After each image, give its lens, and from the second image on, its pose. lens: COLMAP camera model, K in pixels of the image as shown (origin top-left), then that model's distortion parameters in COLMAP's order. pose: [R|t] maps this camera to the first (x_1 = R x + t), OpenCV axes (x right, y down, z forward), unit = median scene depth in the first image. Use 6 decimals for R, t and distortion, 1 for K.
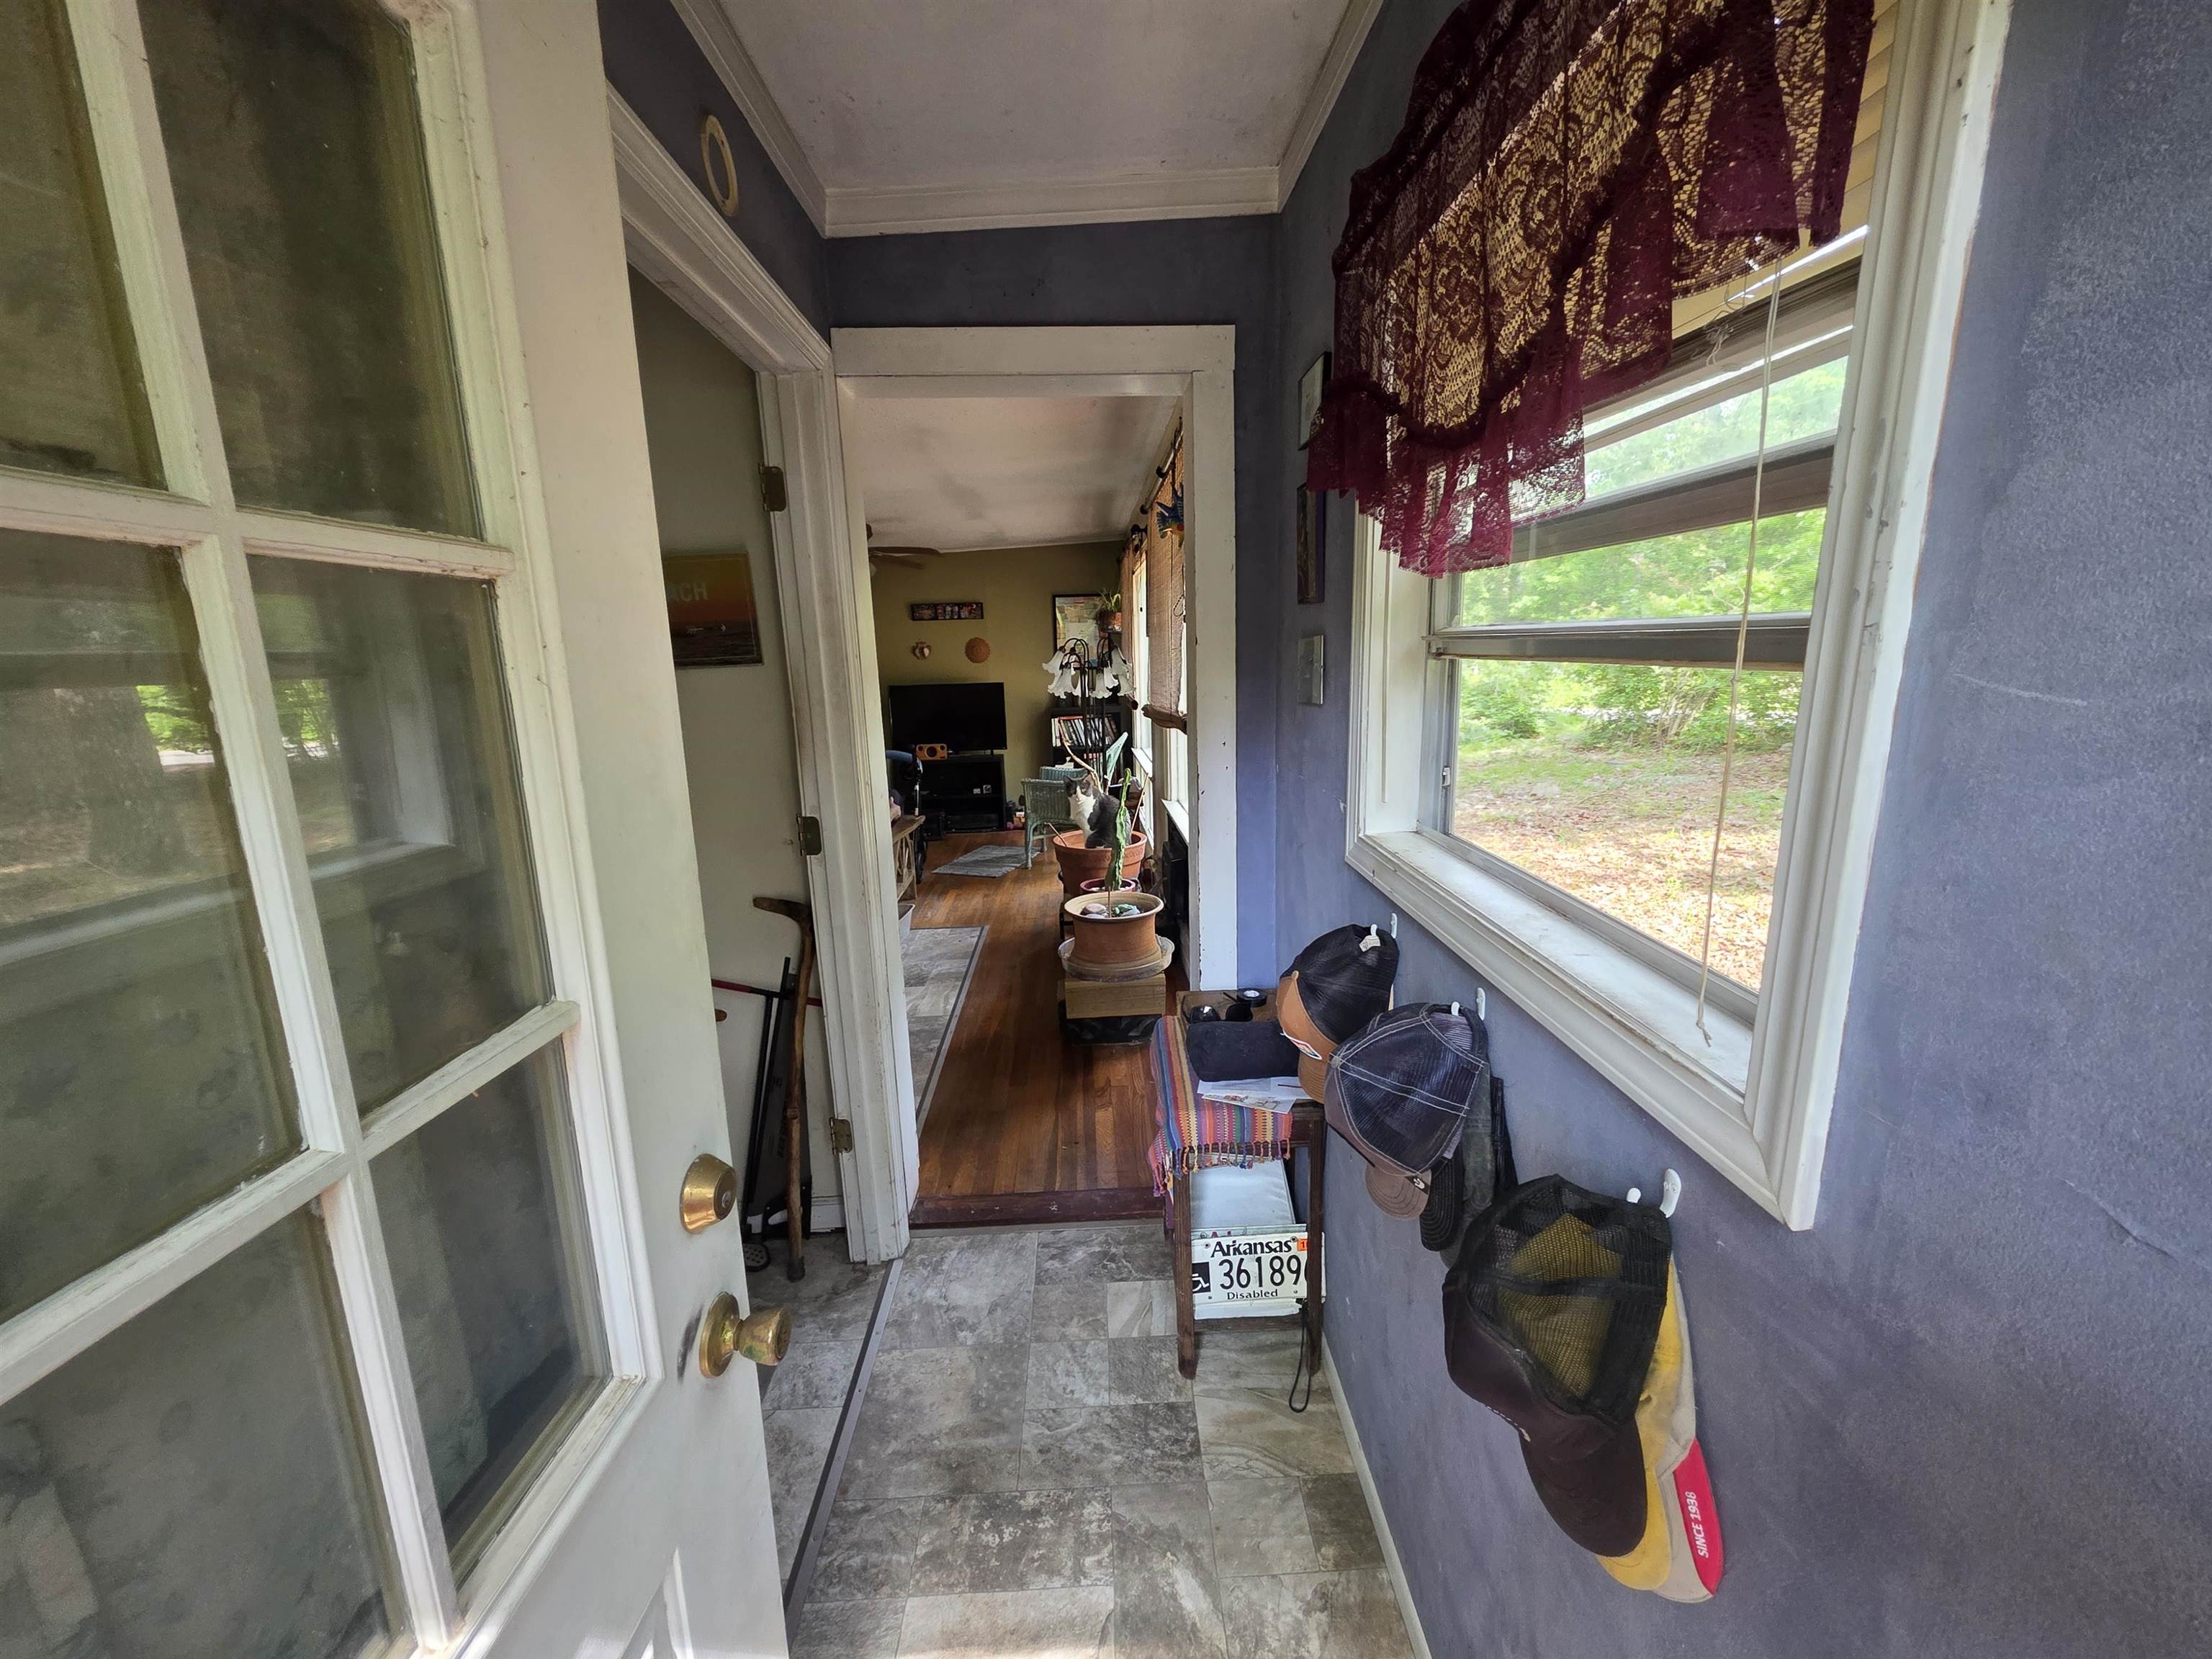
lens RADIAL K [[886.3, 0, 1111.1], [0, 886.3, 832.1], [0, 0, 1]] dist [0.001879, -0.000687]
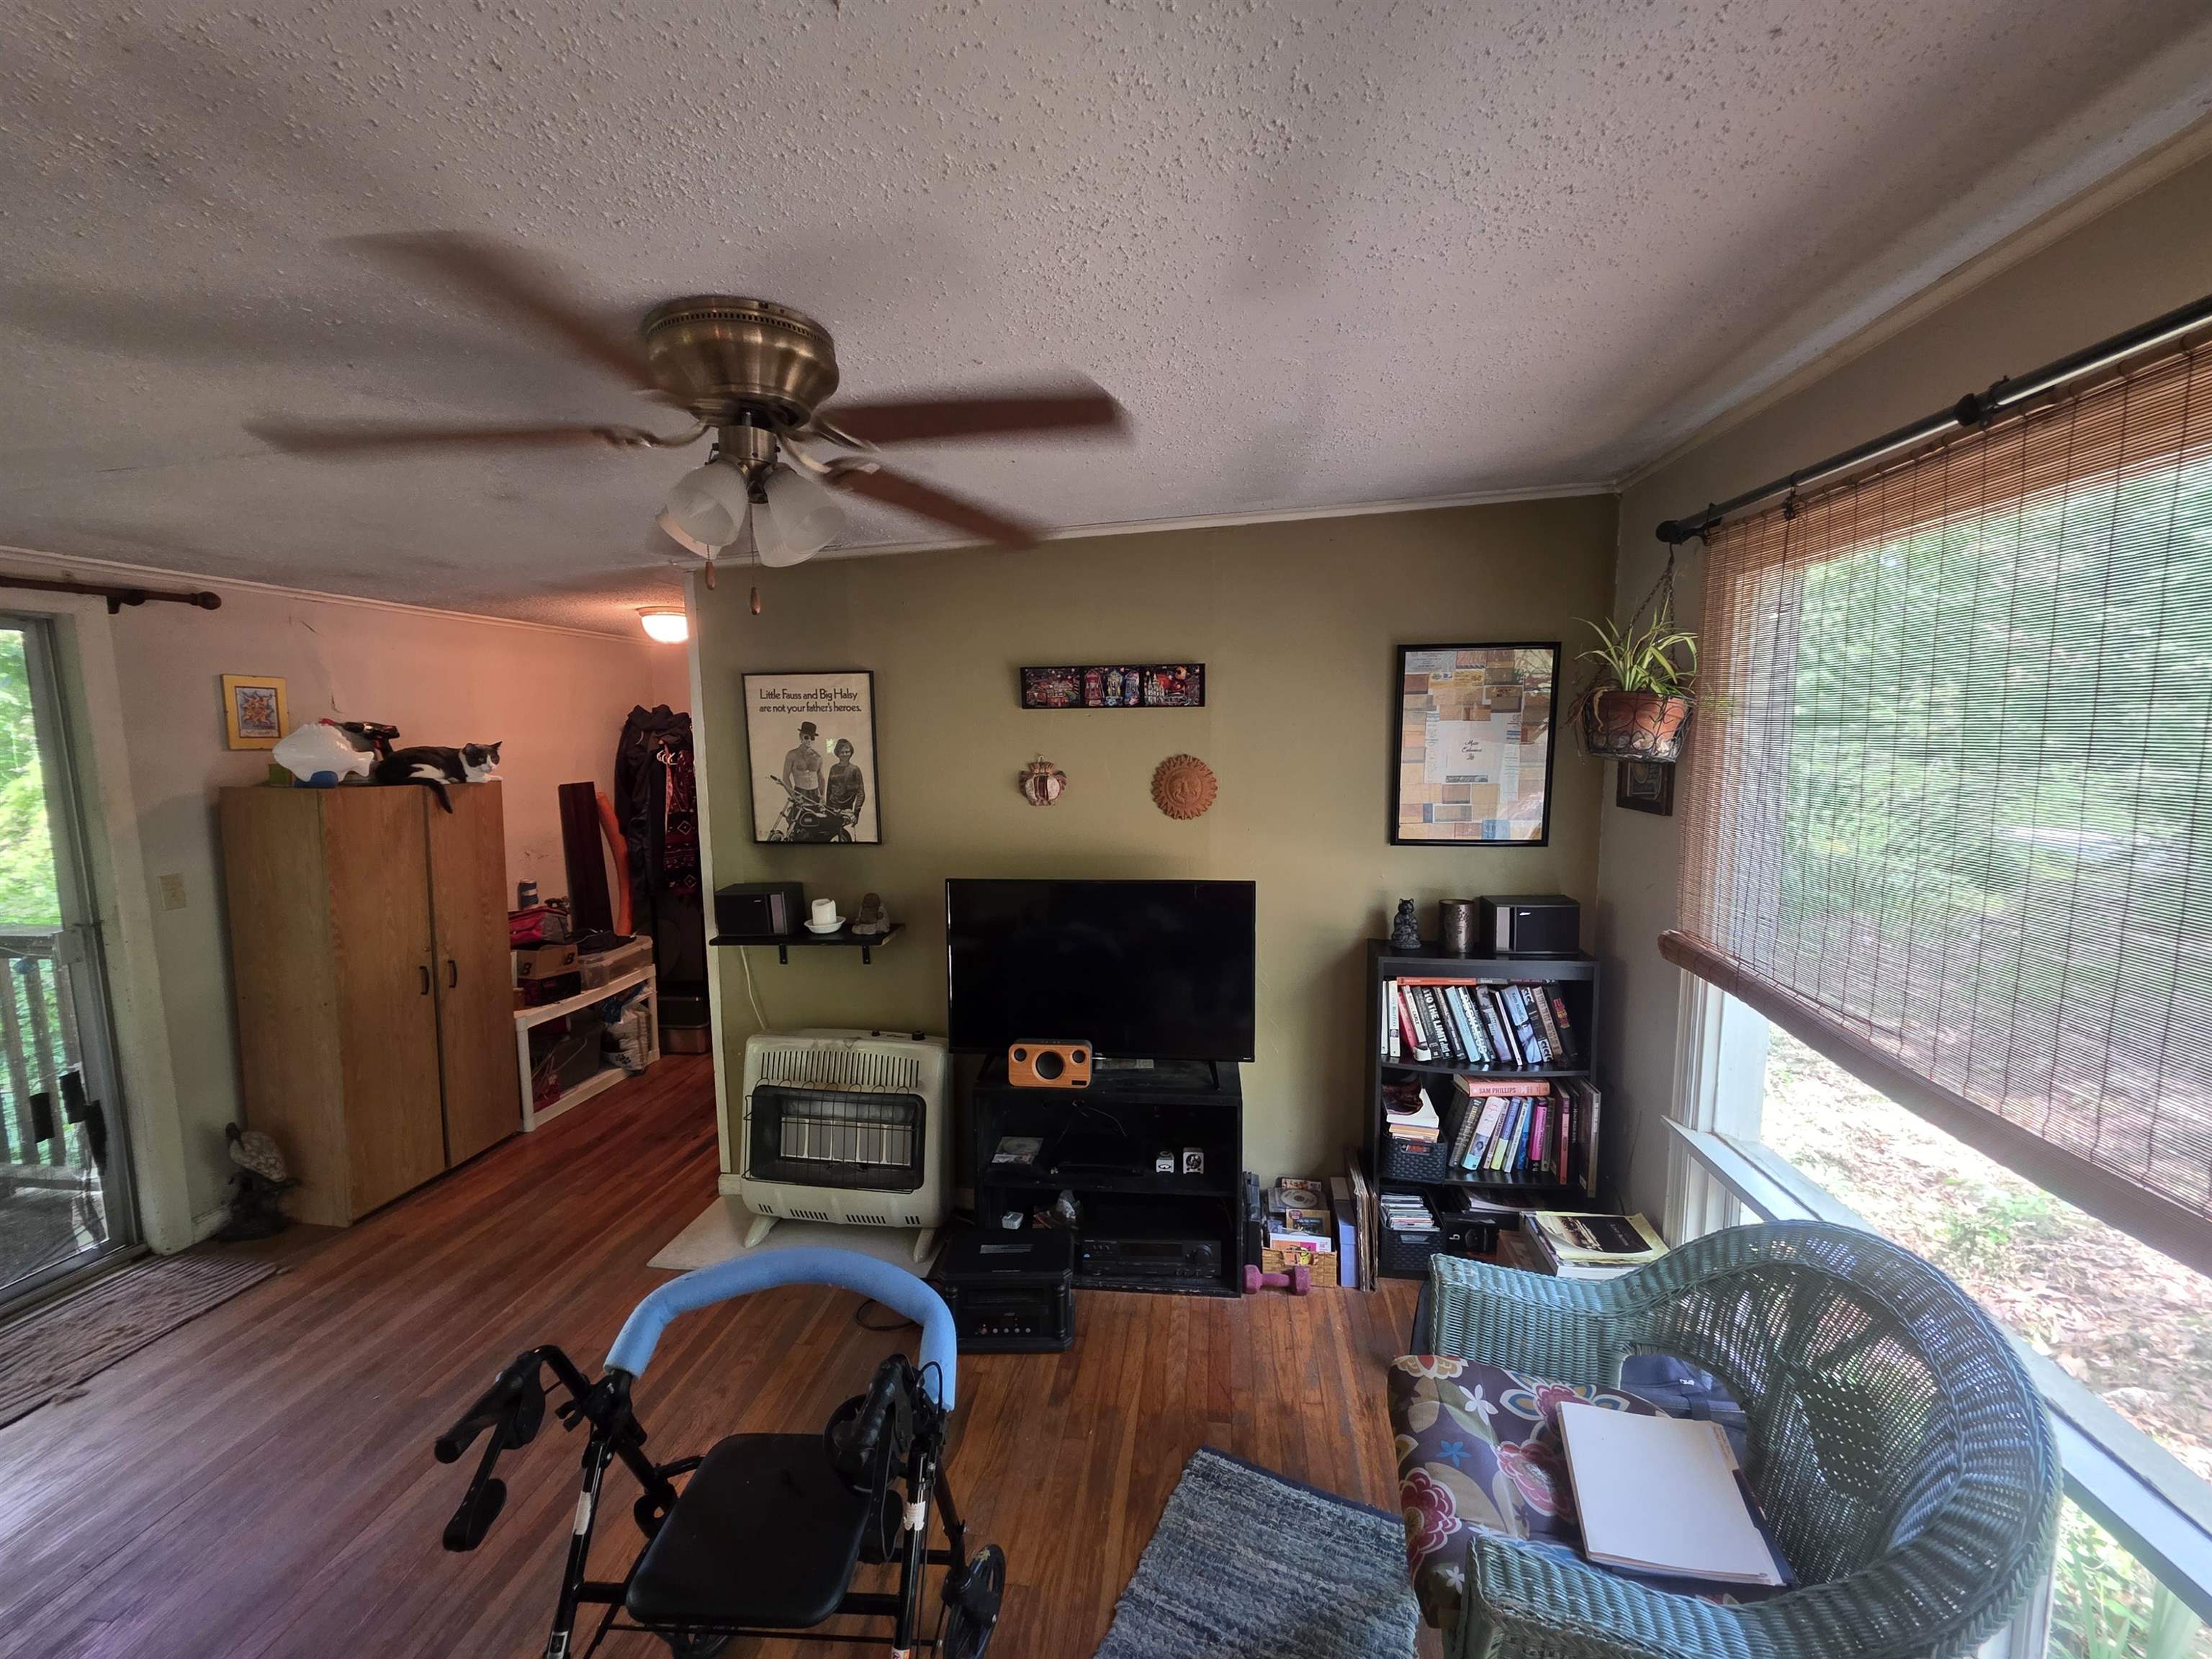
lens RADIAL K [[886.3, 0, 1111.1], [0, 886.3, 832.1], [0, 0, 1]] dist [0.001879, -0.000687]
pose [[0.986616, 0.038453, -0.158460, -0.121240], [-0.050694, 0.995973, -0.073950, -0.157058], [0.154978, 0.080993, 0.984592, 0.624906]]
